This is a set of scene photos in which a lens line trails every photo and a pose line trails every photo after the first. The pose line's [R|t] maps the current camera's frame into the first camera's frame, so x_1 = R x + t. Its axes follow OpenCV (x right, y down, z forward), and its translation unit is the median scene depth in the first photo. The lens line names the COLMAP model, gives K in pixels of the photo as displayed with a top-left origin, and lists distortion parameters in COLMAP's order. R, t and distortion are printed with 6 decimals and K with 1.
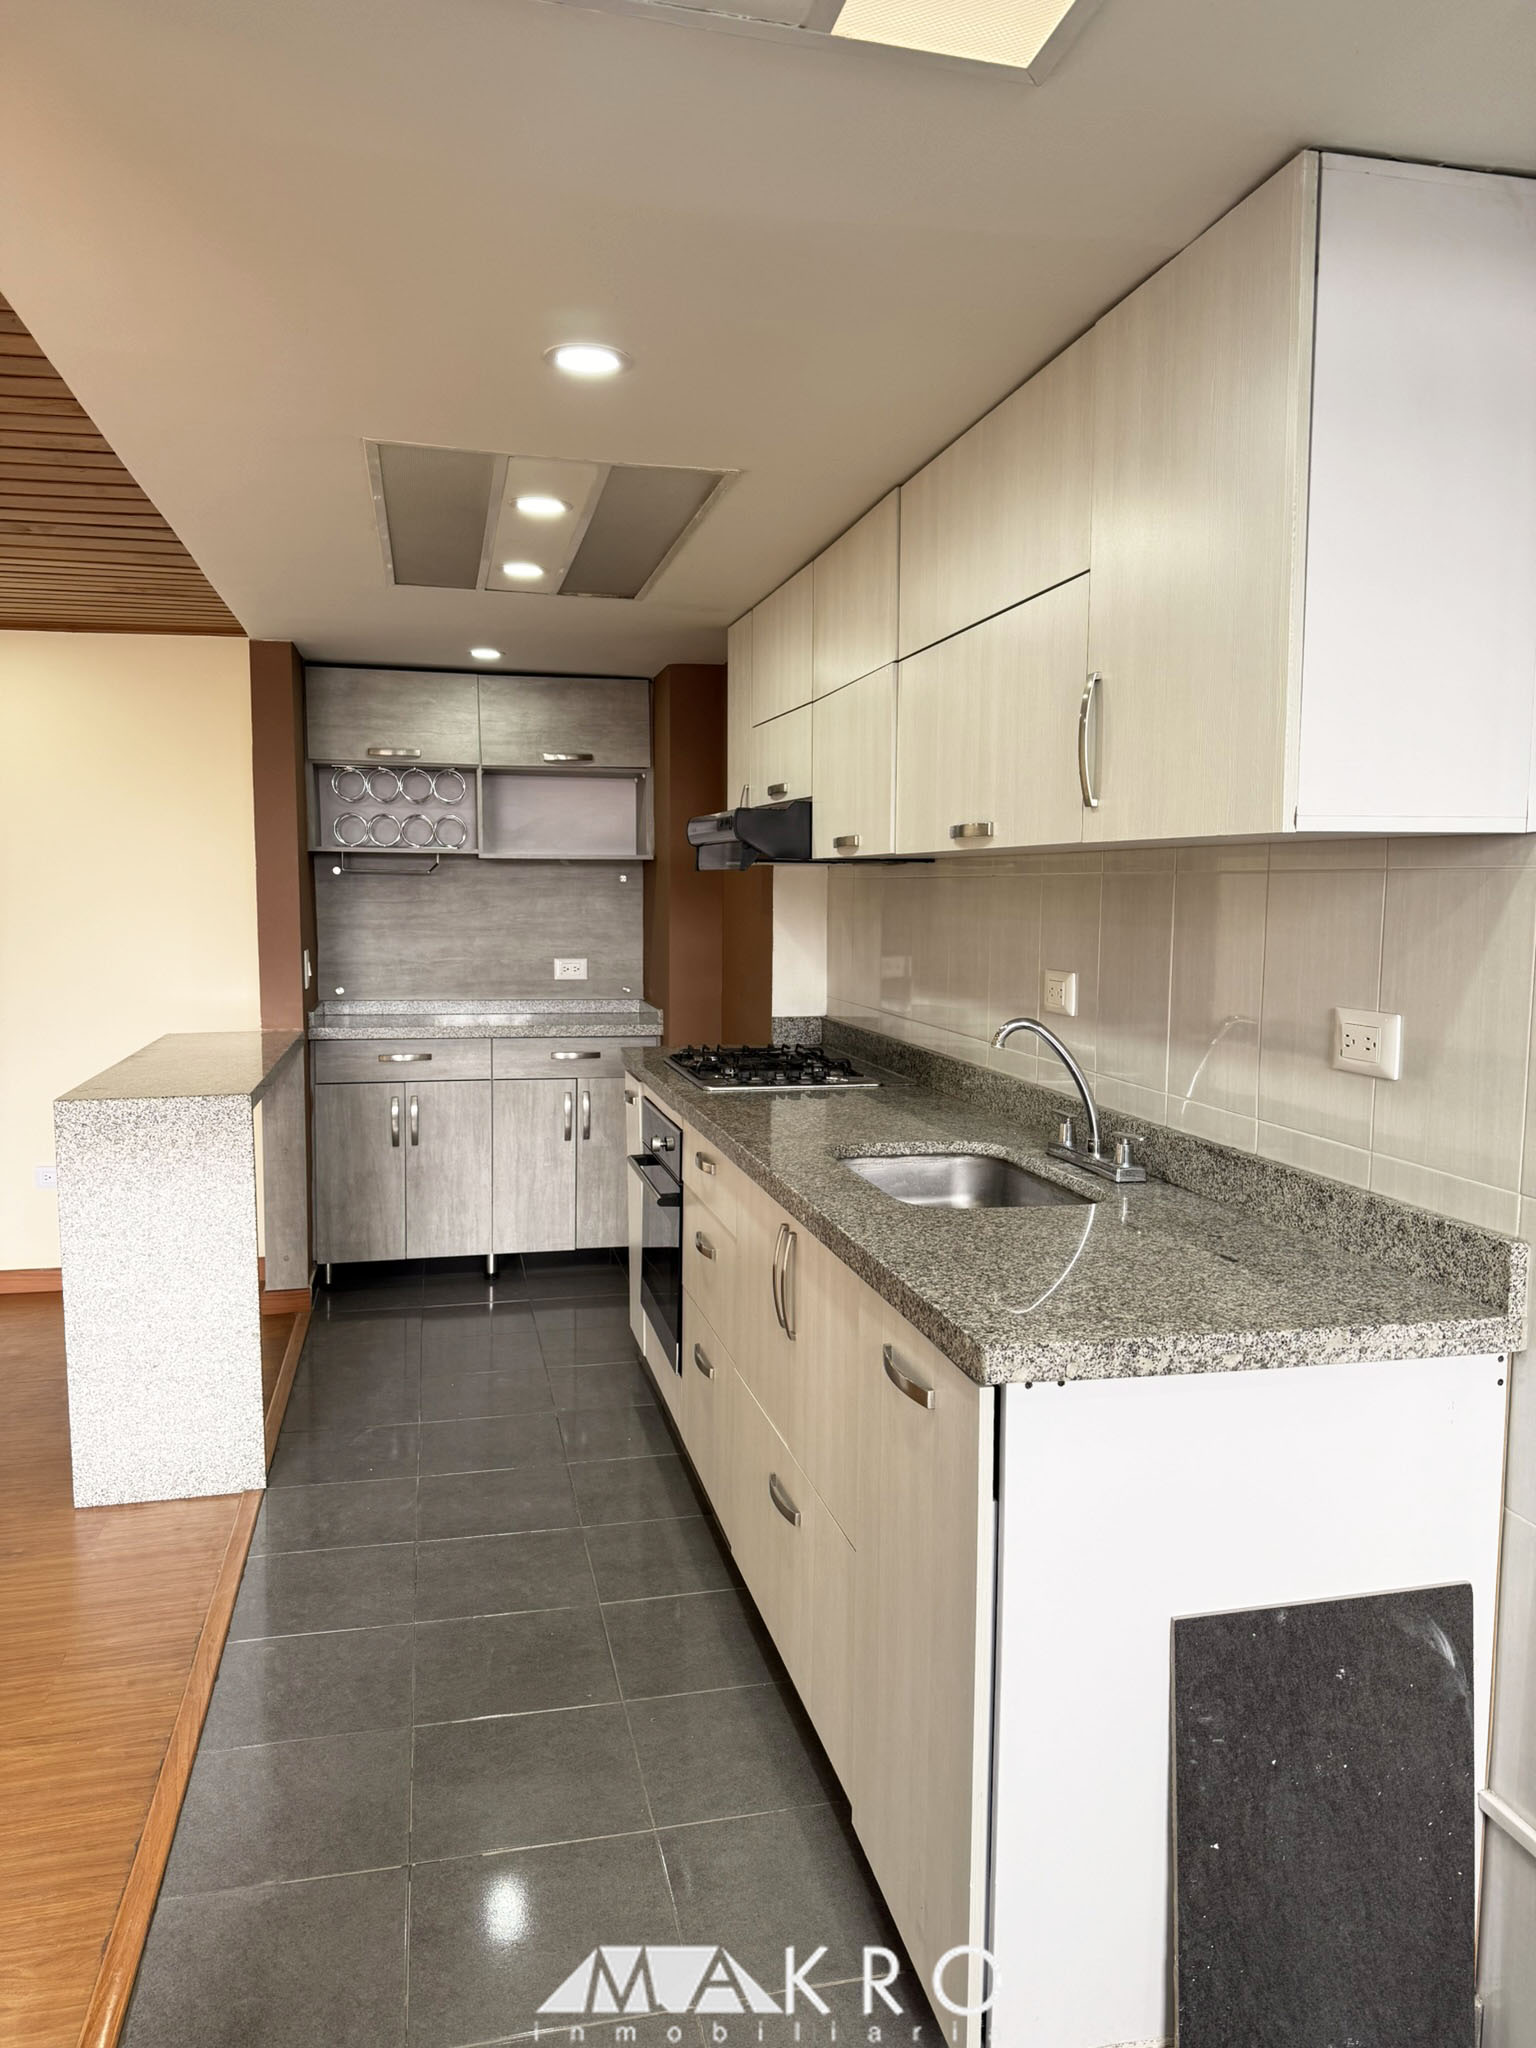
lens RADIAL K [[1437.0, 0, 772.2], [0, 1437.0, 1034.0], [0, 0, 1]] dist [0.143370, -0.200382]
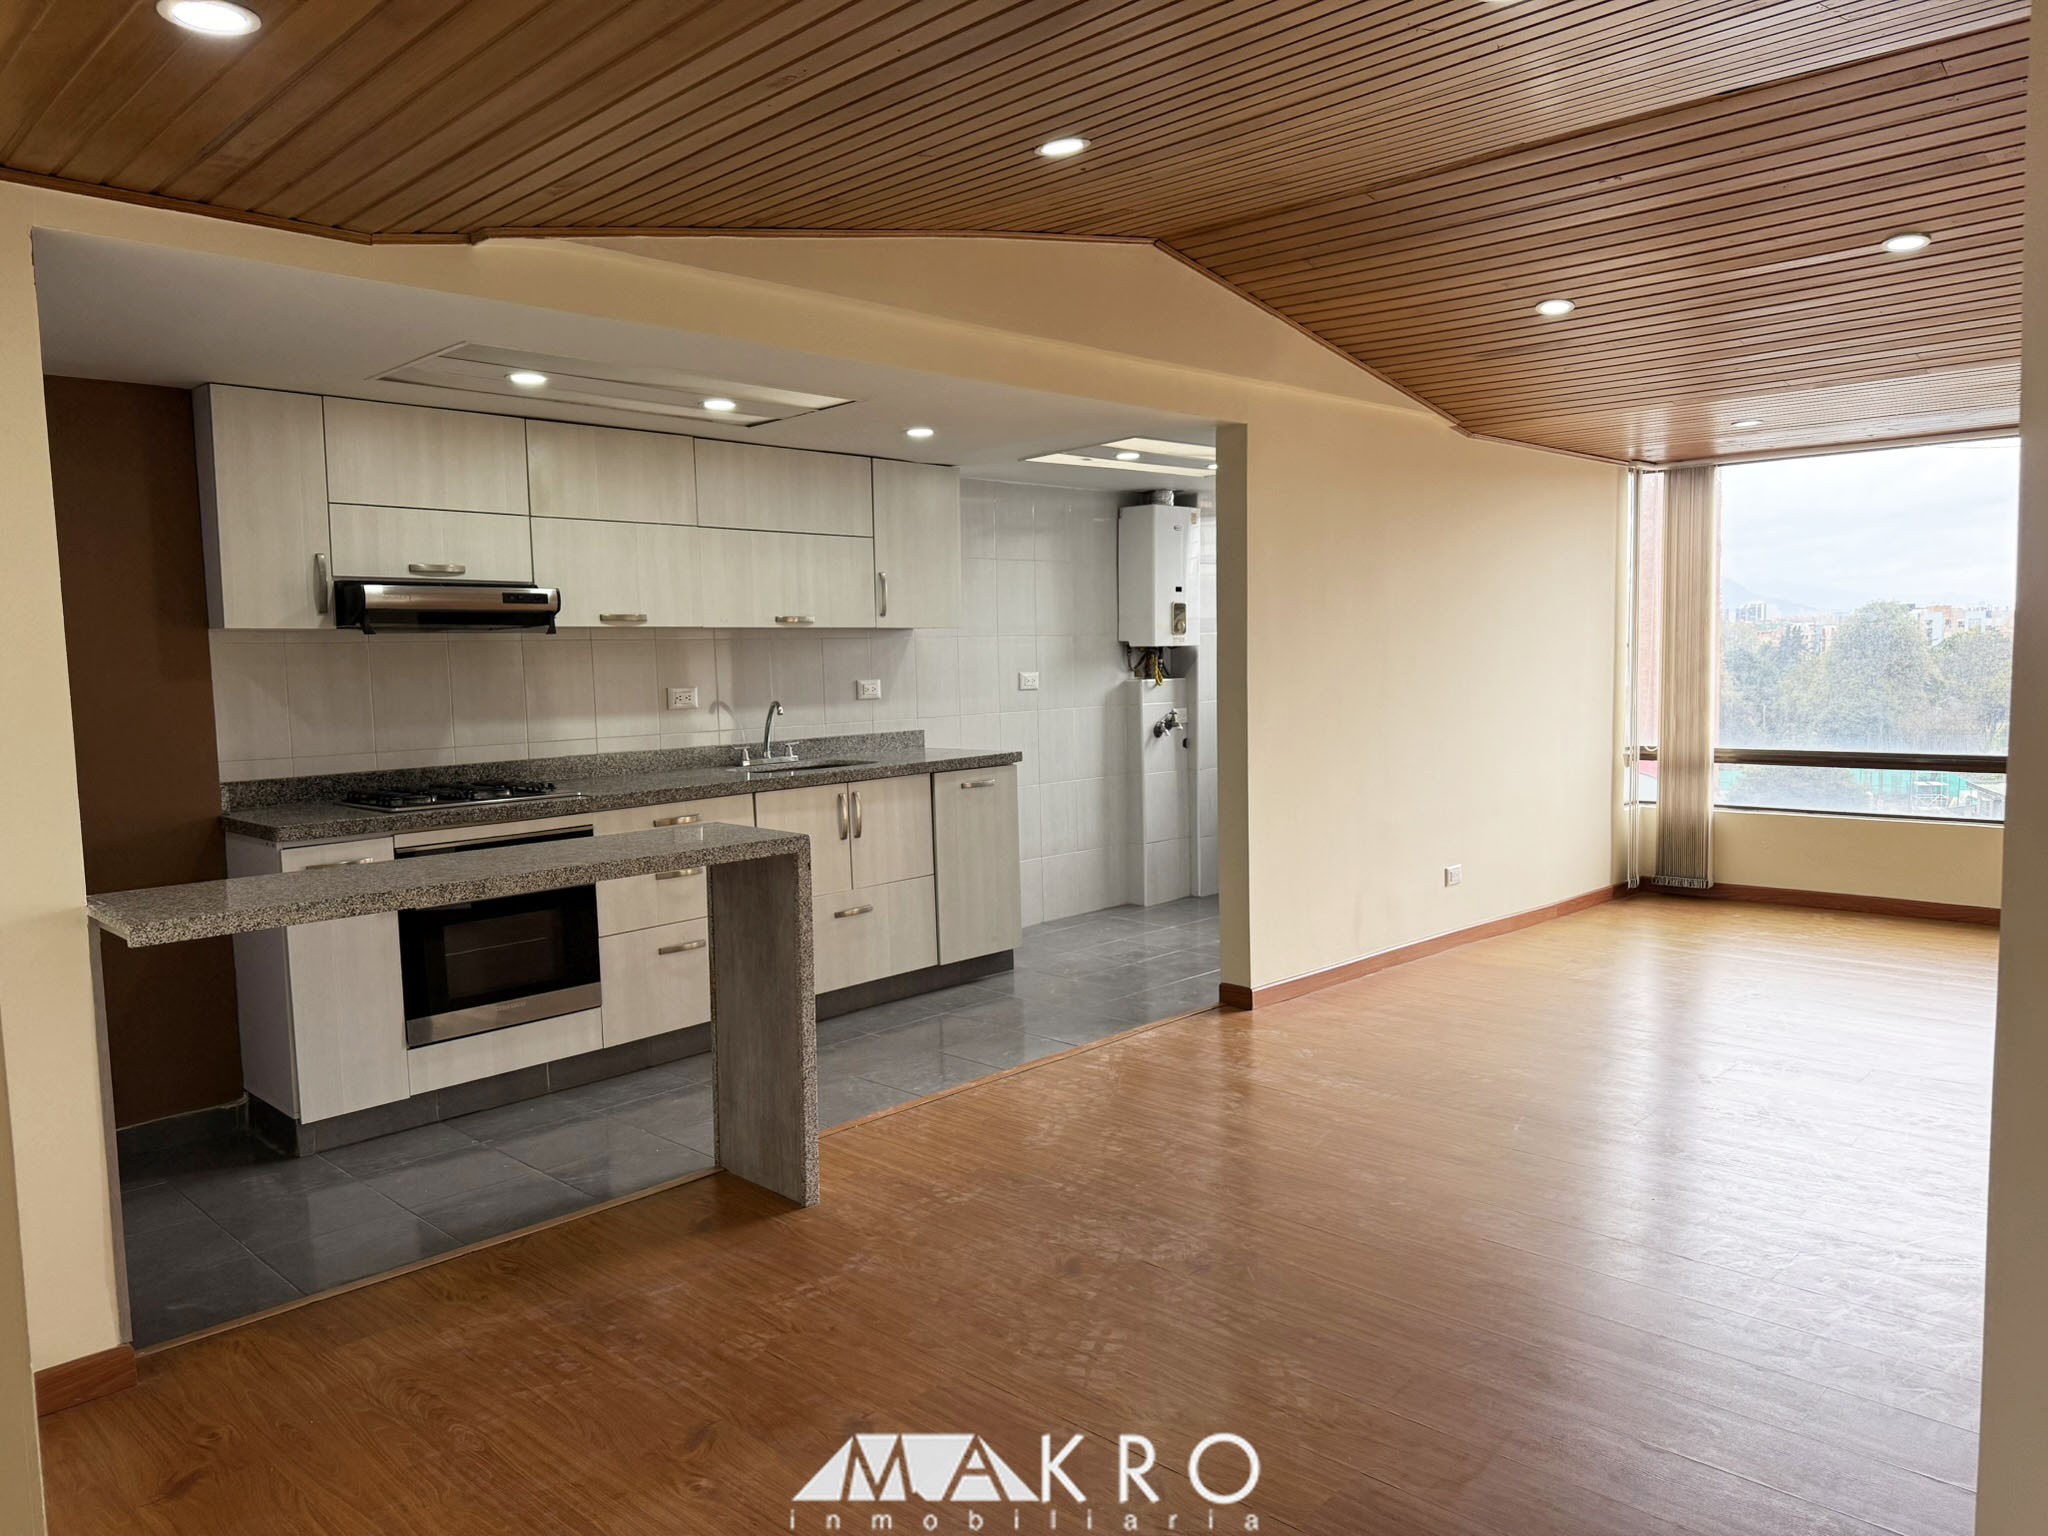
lens RADIAL K [[1434.3, 0, 1019.7], [0, 1434.3, 771.4], [0, 0, 1]] dist [0.158573, -0.277137]
pose [[-0.537897, -0.063058, 0.840649, -0.952989], [0.107344, 0.983958, 0.142493, -0.089811], [-0.836148, 0.166885, -0.522499, 0.921003]]
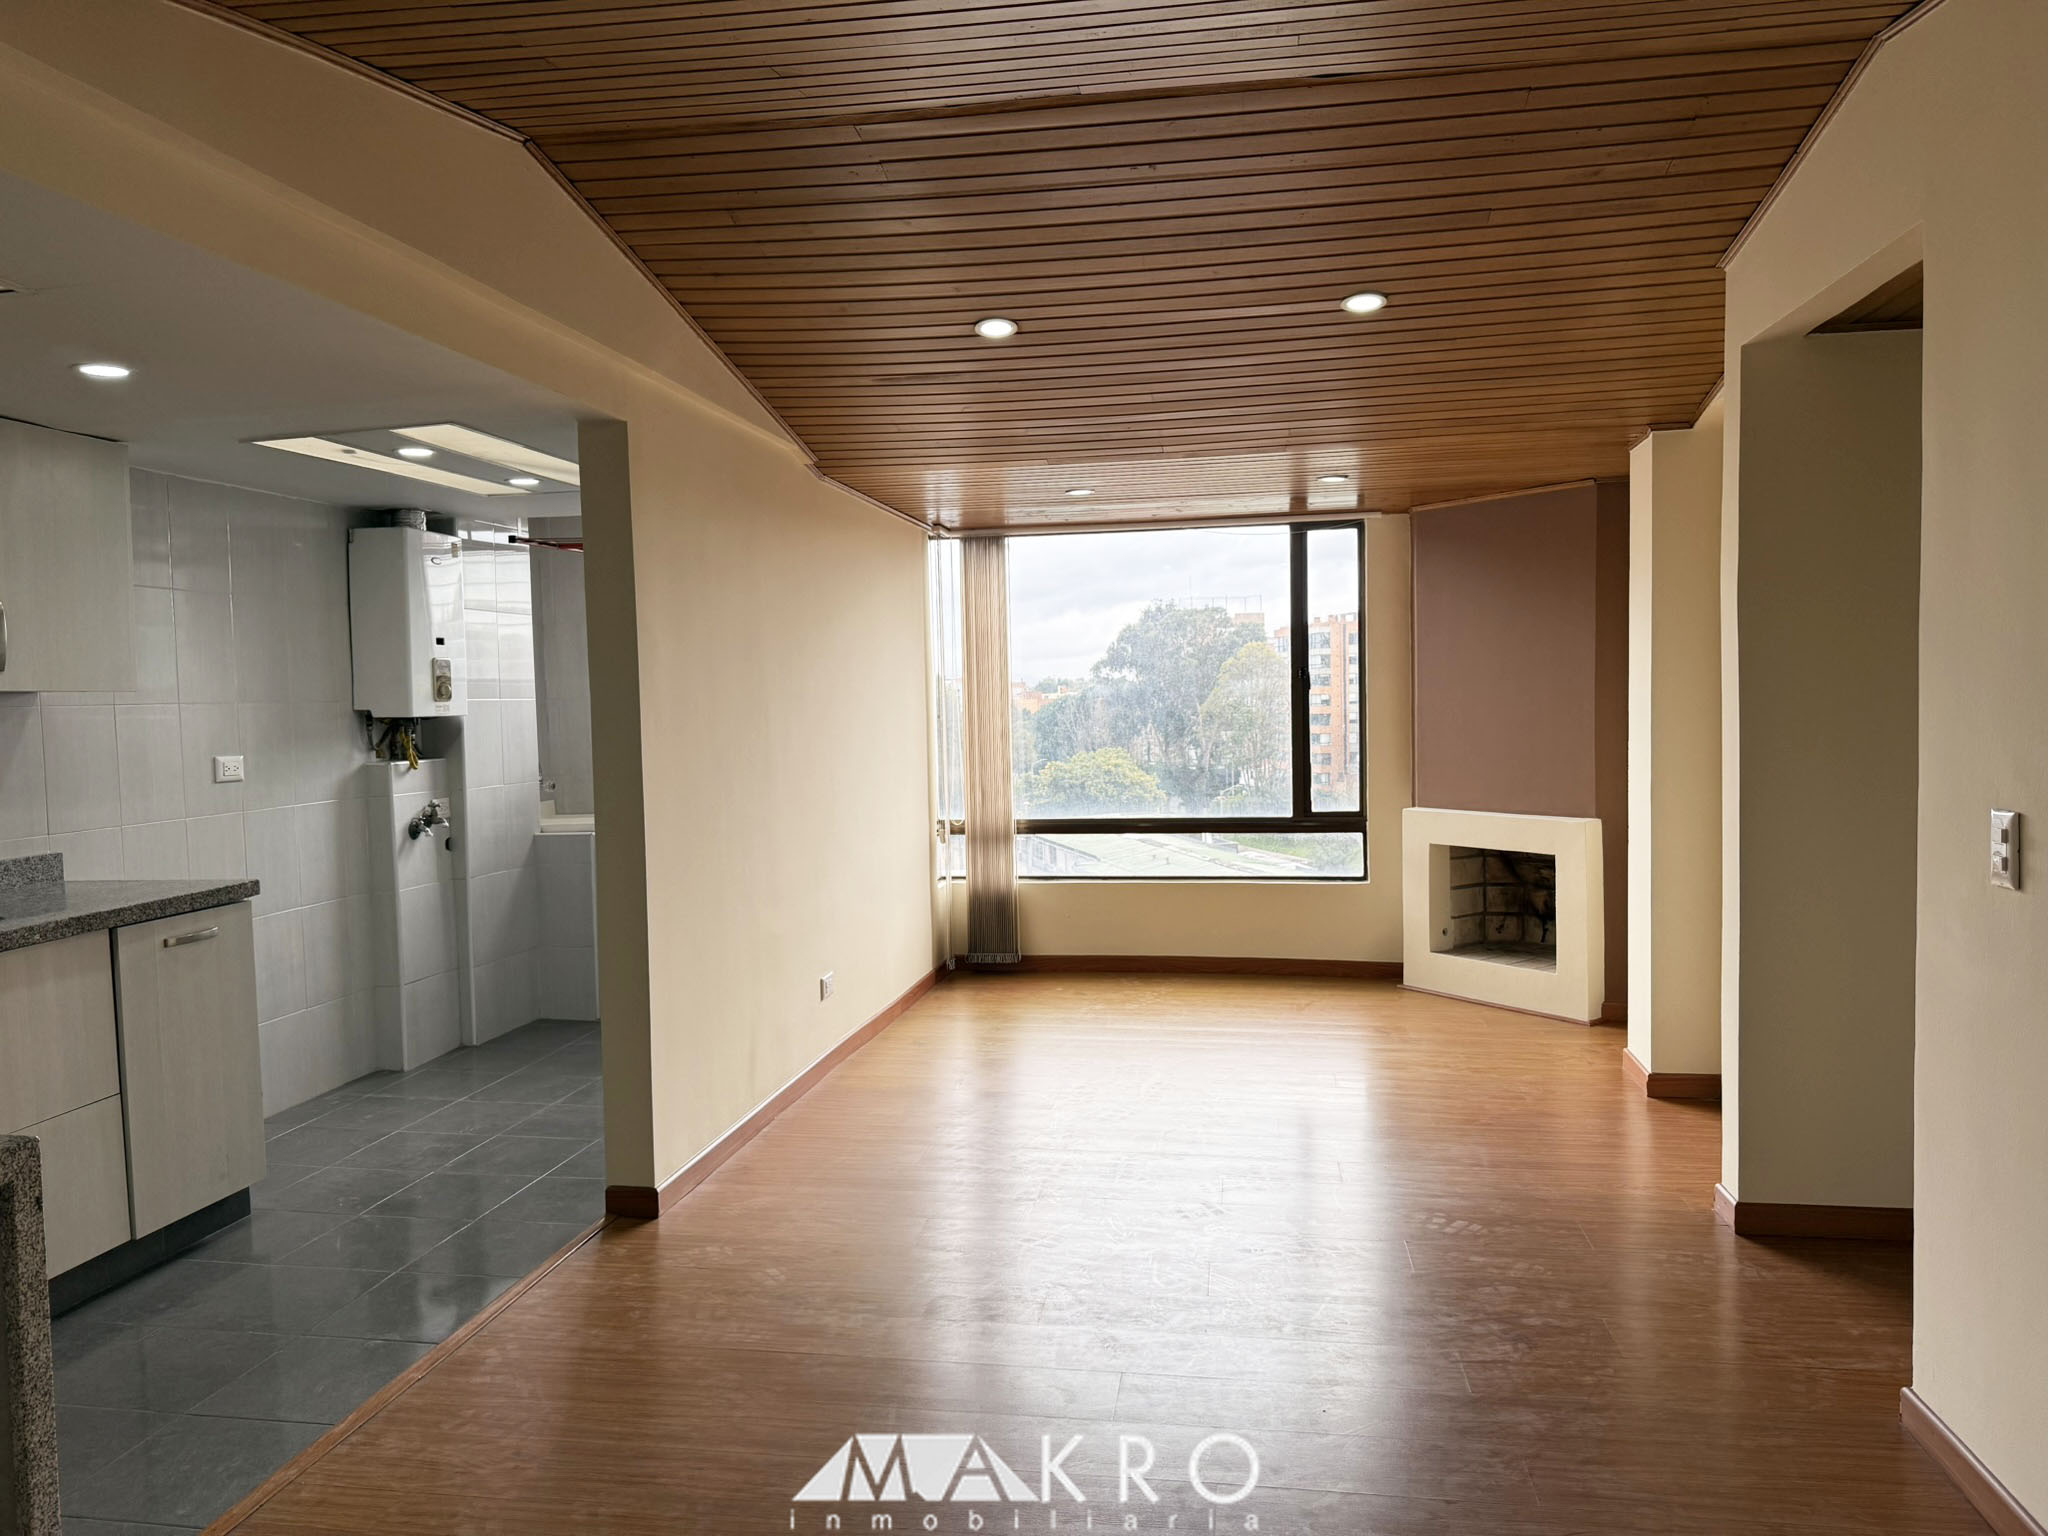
lens RADIAL K [[1434.3, 0, 1019.7], [0, 1434.3, 771.4], [0, 0, 1]] dist [0.158573, -0.277137]
pose [[-0.922020, -0.006370, 0.387090, -0.642247], [0.057097, 0.986693, 0.152237, -0.092588], [-0.382909, 0.162467, -0.909387, 0.852441]]
